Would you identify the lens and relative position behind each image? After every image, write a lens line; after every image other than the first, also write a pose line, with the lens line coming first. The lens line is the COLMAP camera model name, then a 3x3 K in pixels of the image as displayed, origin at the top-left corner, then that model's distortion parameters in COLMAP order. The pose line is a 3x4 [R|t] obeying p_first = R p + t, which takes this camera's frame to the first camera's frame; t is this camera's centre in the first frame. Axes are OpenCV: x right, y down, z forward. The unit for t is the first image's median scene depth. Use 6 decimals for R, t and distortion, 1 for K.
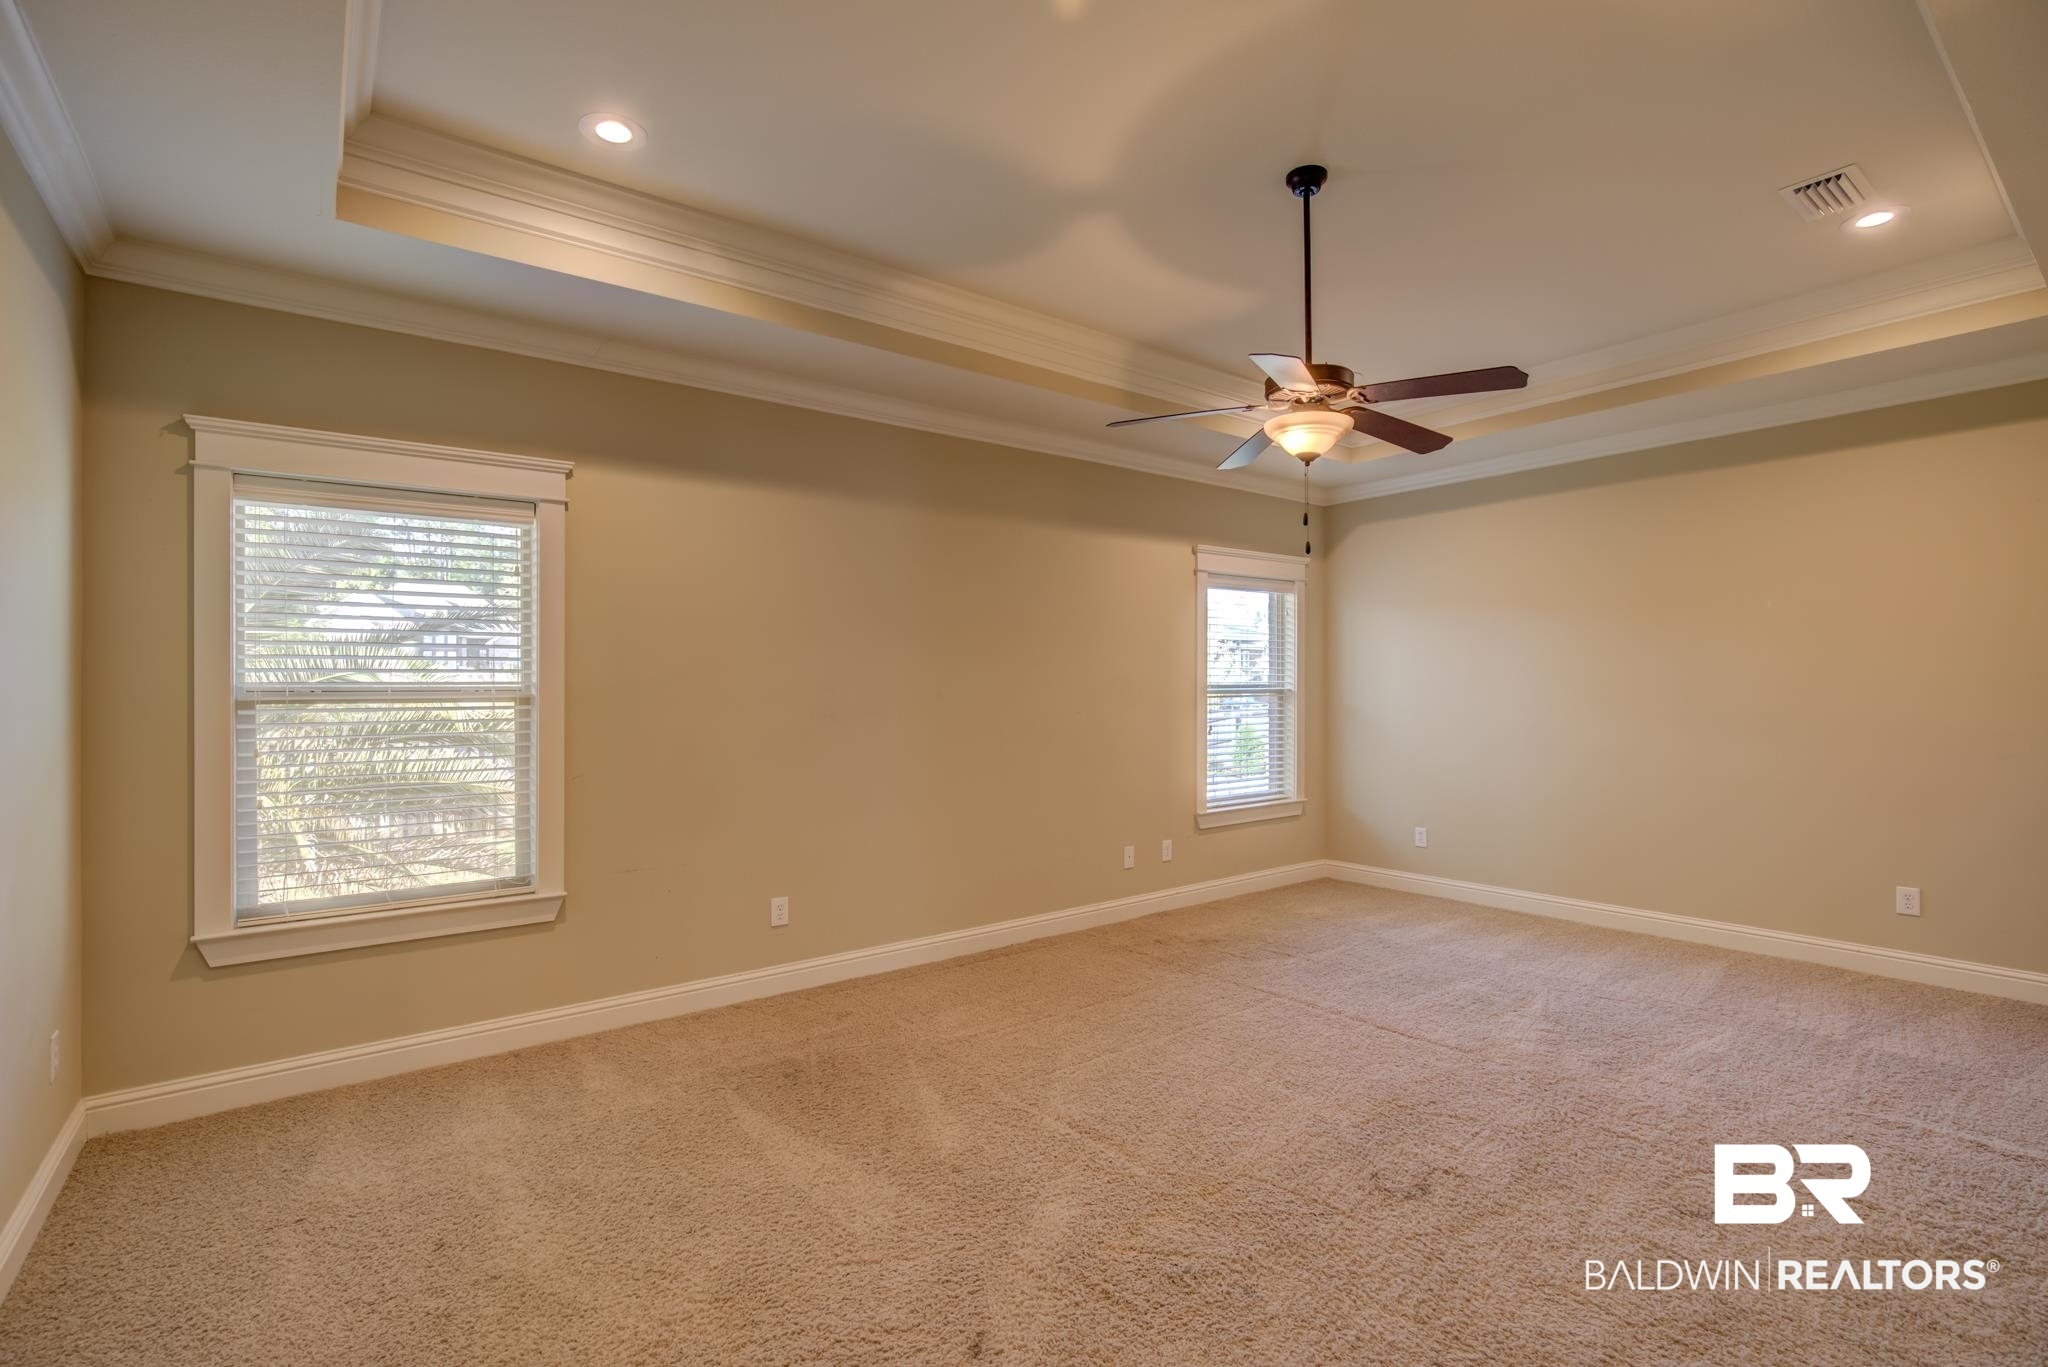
lens RADIAL K [[925.0, 0, 1025.8], [0, 925.0, 688.2], [0, 0, 1]] dist [-0.027396, 0.007581]
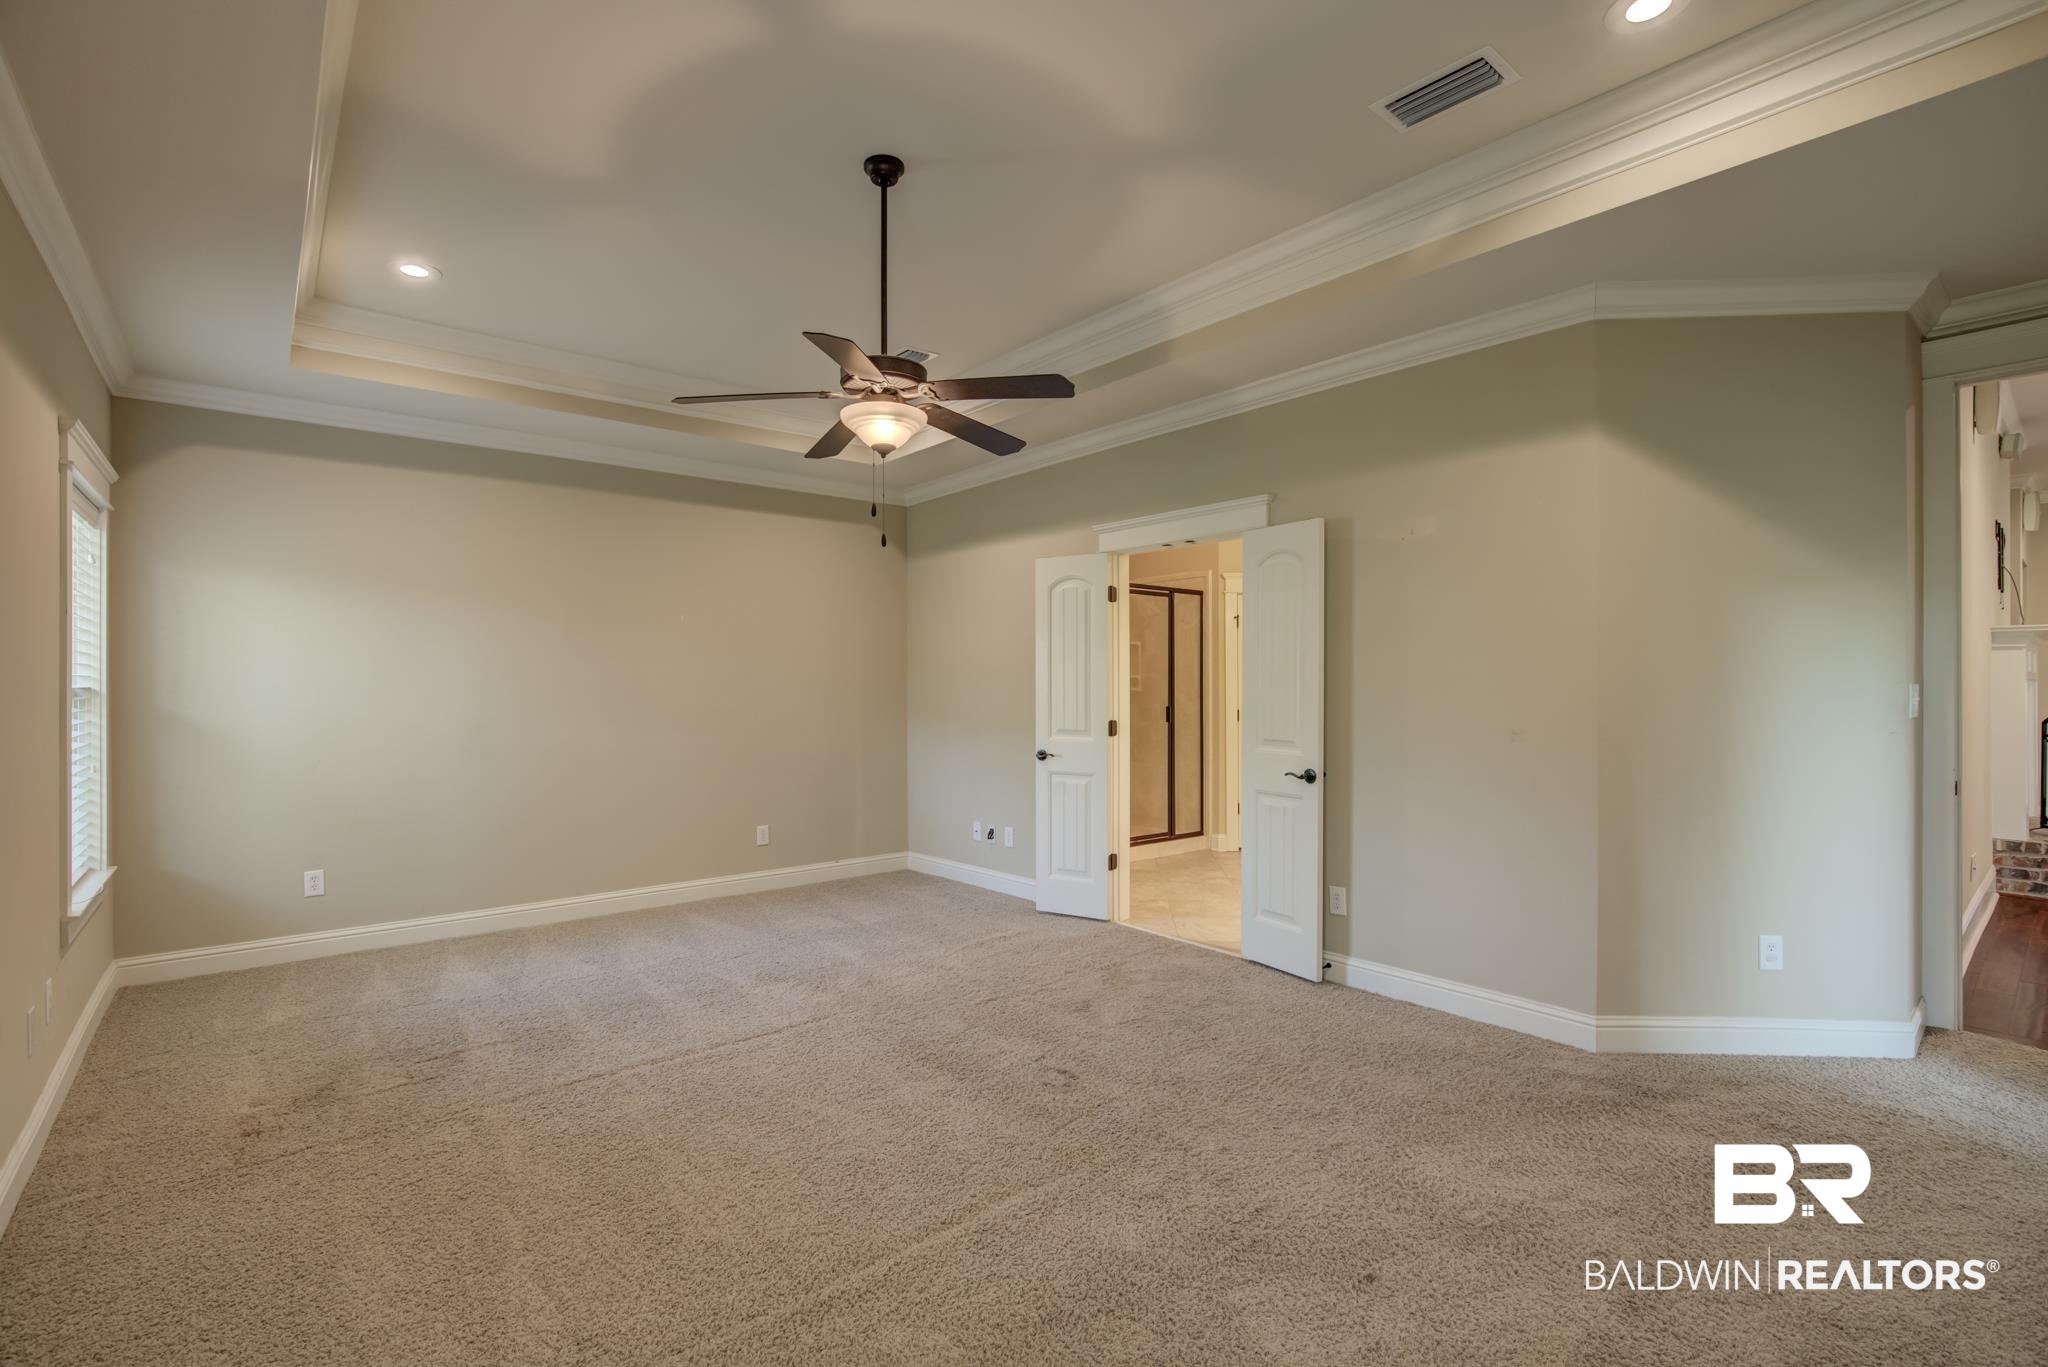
lens RADIAL K [[925.0, 0, 1025.8], [0, 925.0, 688.2], [0, 0, 1]] dist [-0.027396, 0.007581]
pose [[-0.036723, 0.001506, 0.999324, -0.604903], [0.004056, 0.999991, -0.001358, 0.008402], [-0.999317, 0.004003, -0.036729, 0.780498]]
